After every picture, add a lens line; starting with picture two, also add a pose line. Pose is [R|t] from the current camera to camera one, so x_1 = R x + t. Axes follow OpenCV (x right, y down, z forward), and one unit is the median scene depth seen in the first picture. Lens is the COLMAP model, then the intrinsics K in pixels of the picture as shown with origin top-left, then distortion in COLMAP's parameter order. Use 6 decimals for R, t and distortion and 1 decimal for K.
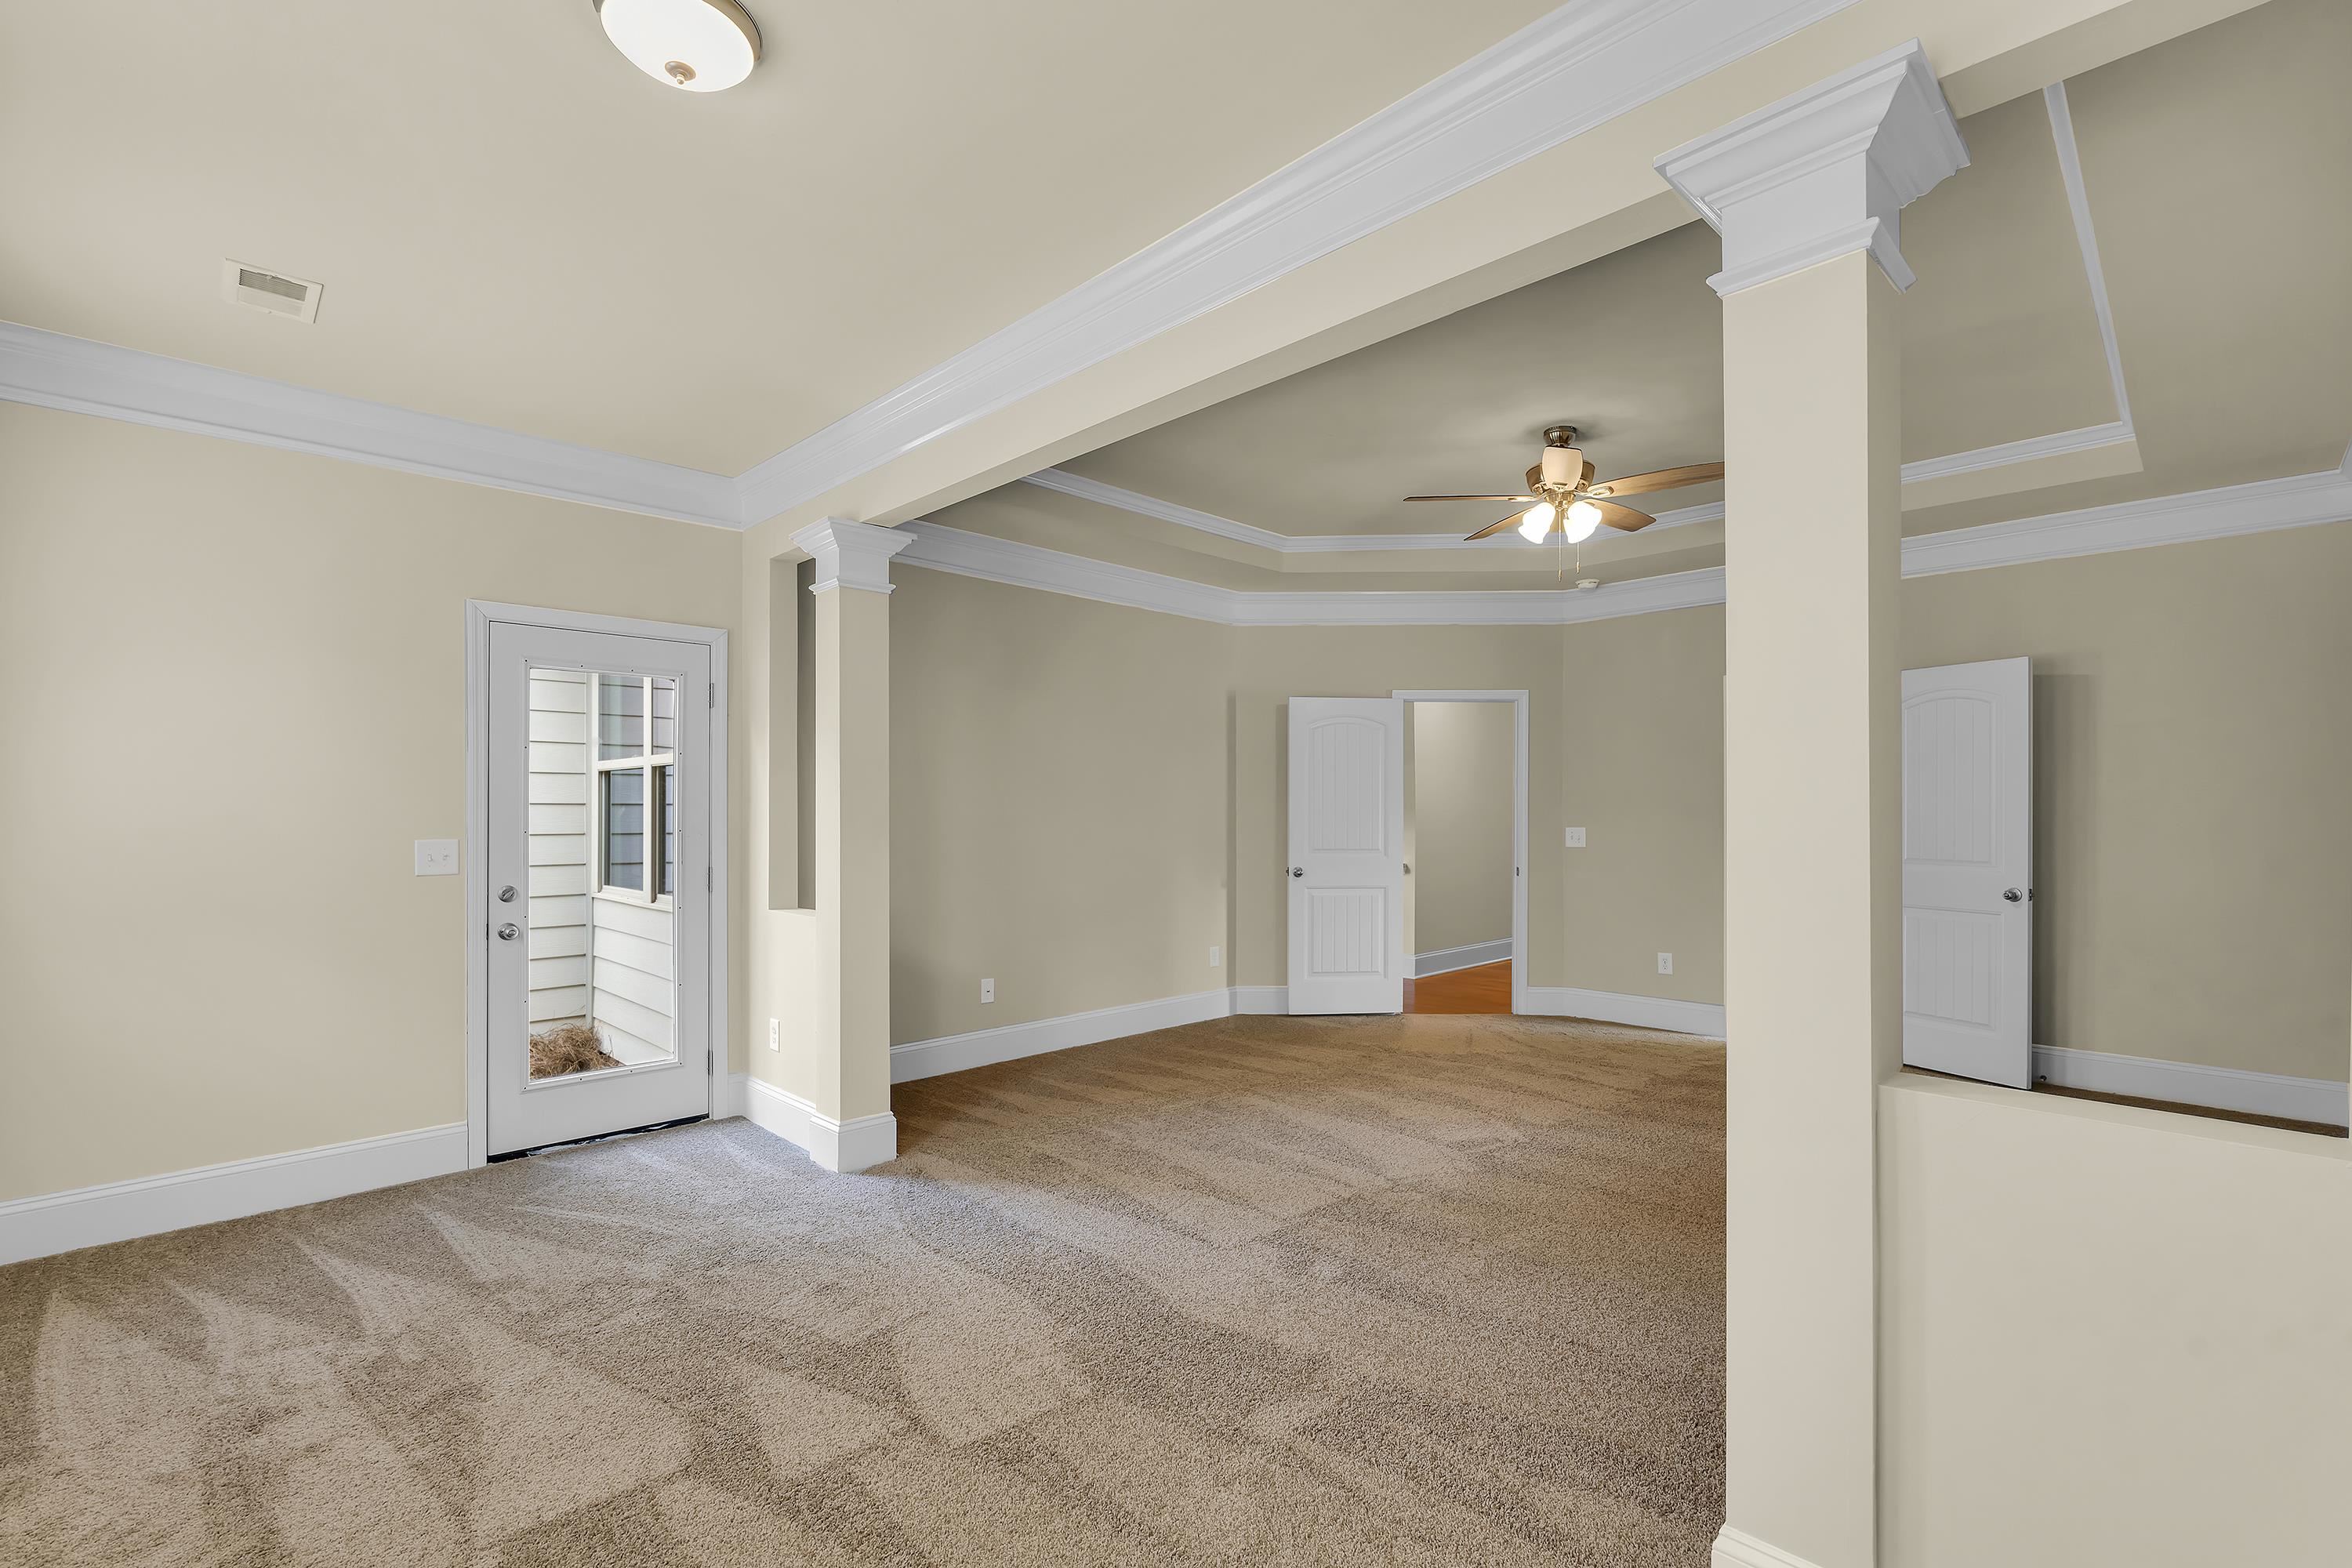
lens RADIAL K [[1023.6, 0, 1184.4], [0, 1023.6, 787.3], [0, 0, 1]] dist [0.002422, 0.000374]
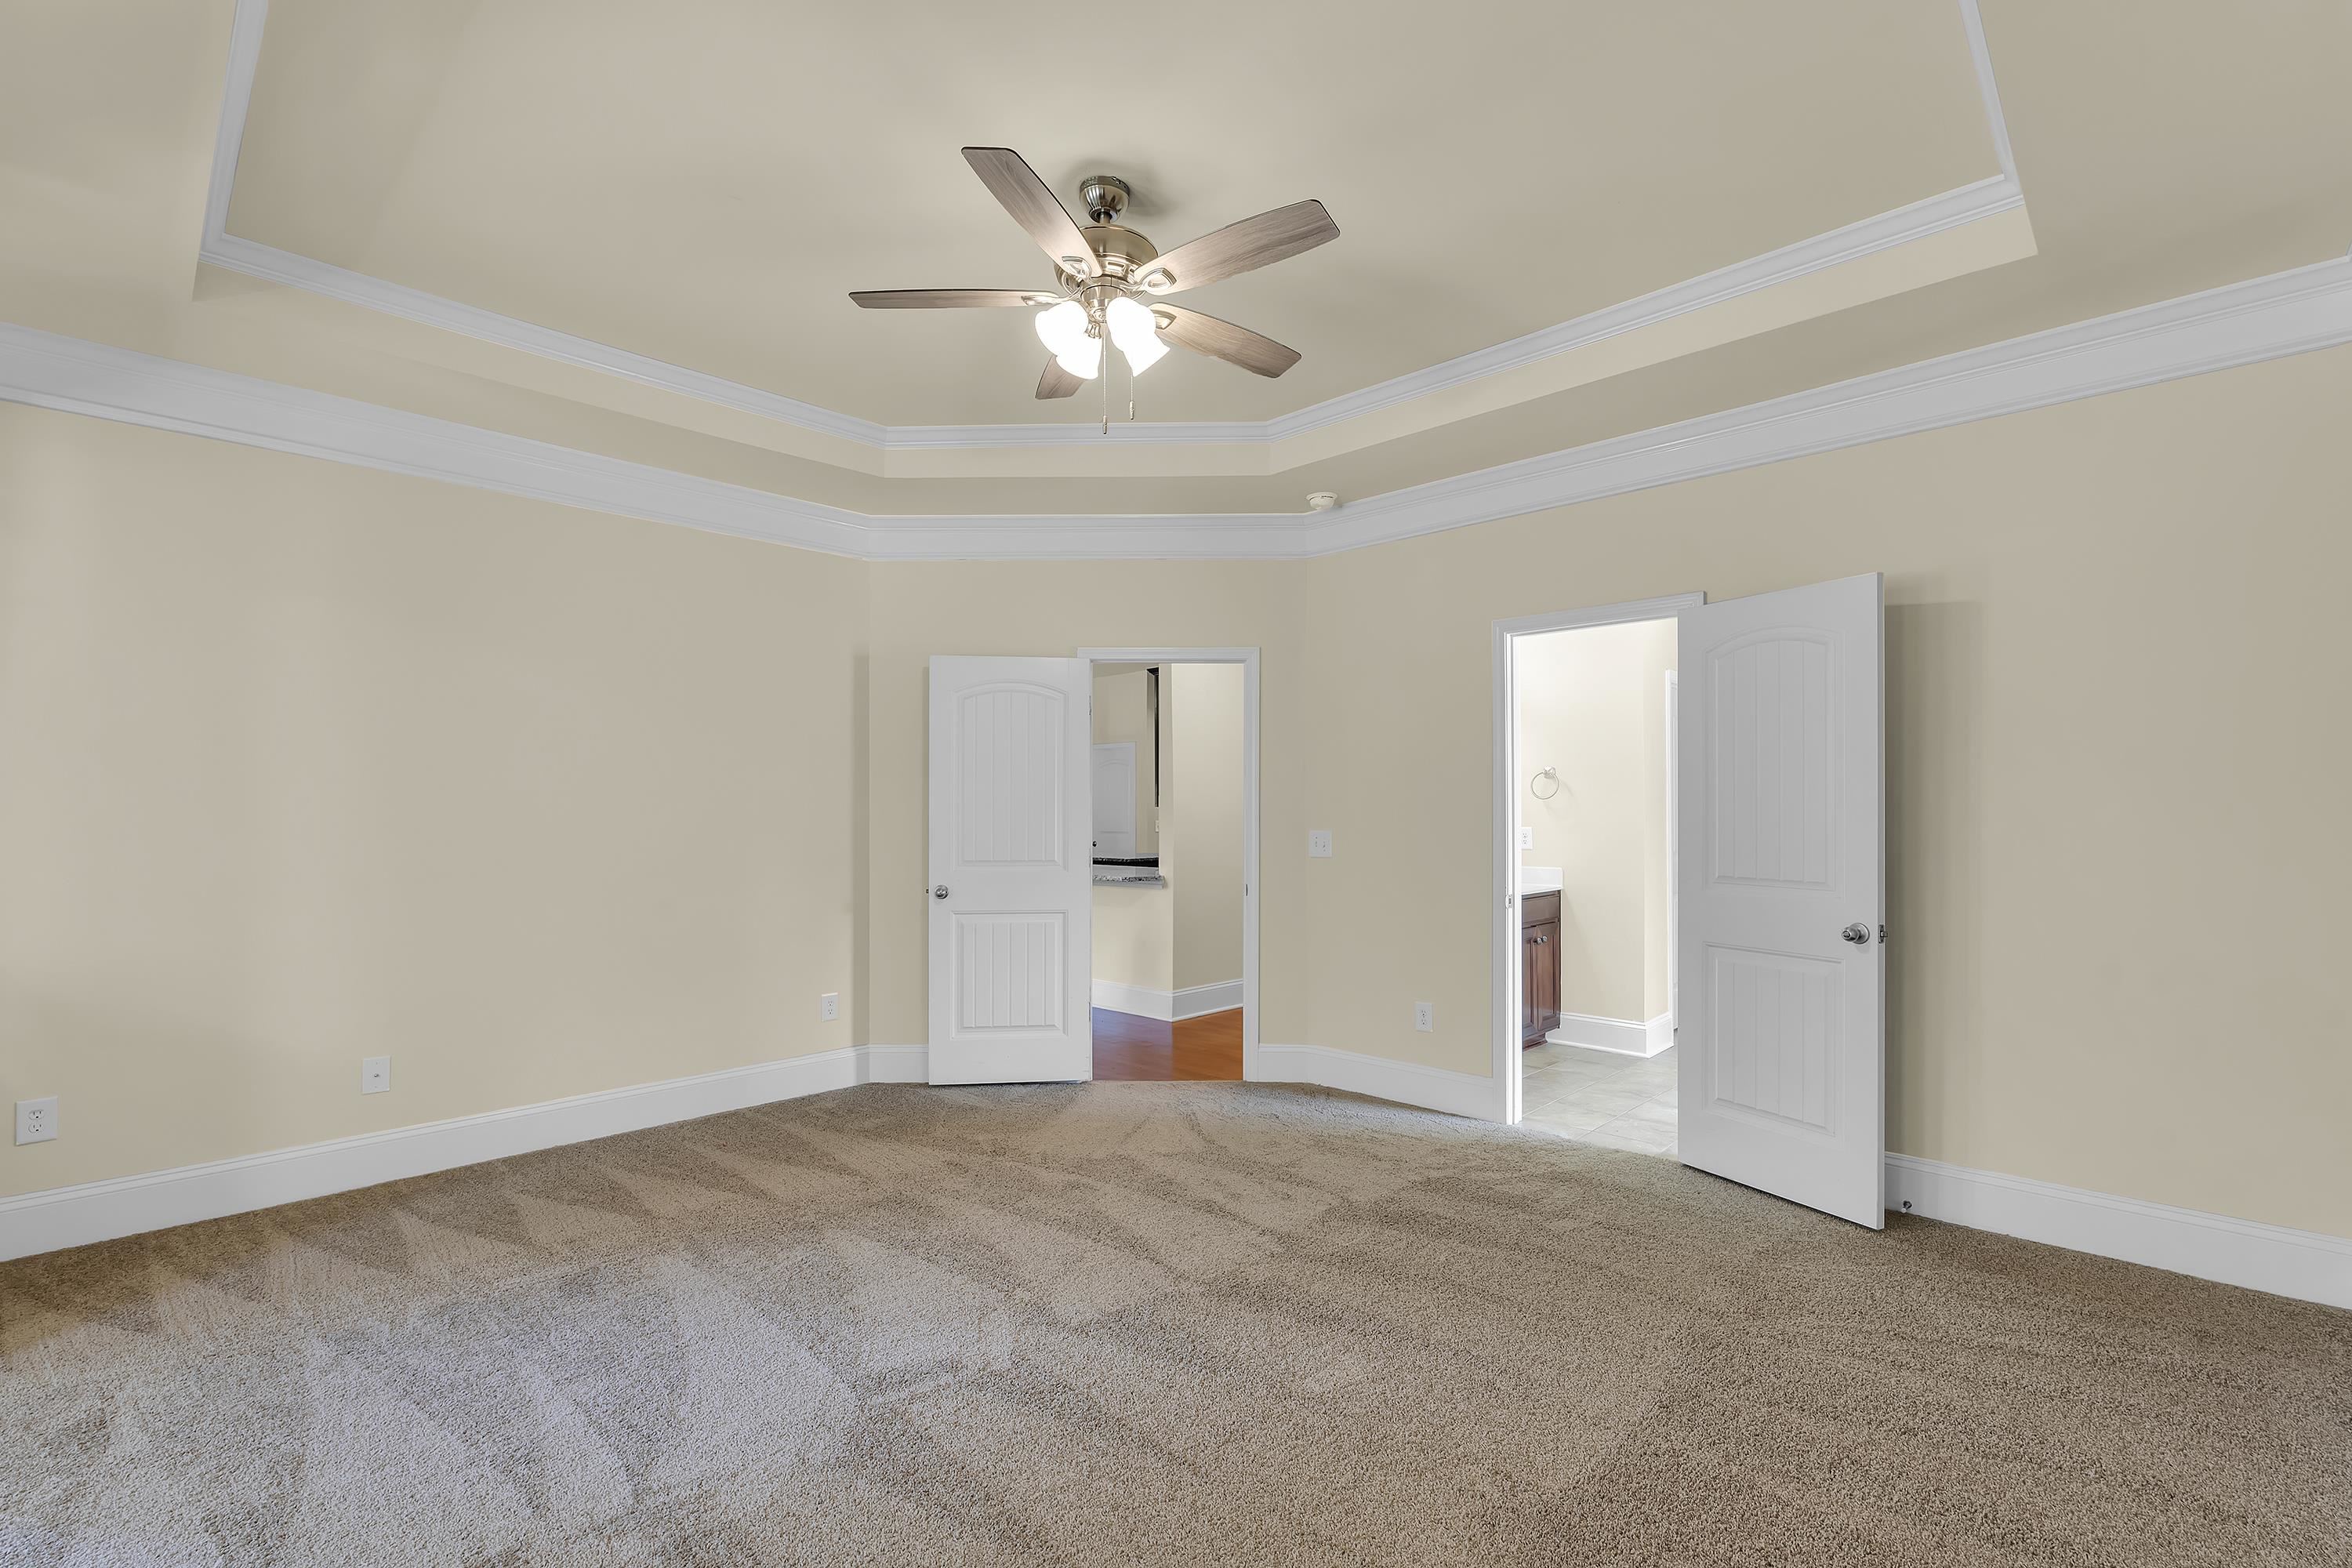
lens RADIAL K [[1020.8, 0, 1169.7], [0, 1020.8, 786.3], [0, 0, 1]] dist [-0.003610, 0.000194]
pose [[0.999934, -0.001767, 0.011355, 0.334843], [0.001770, 0.999998, -0.000241, 0.008581], [-0.011354, 0.000261, 0.999936, 0.325751]]
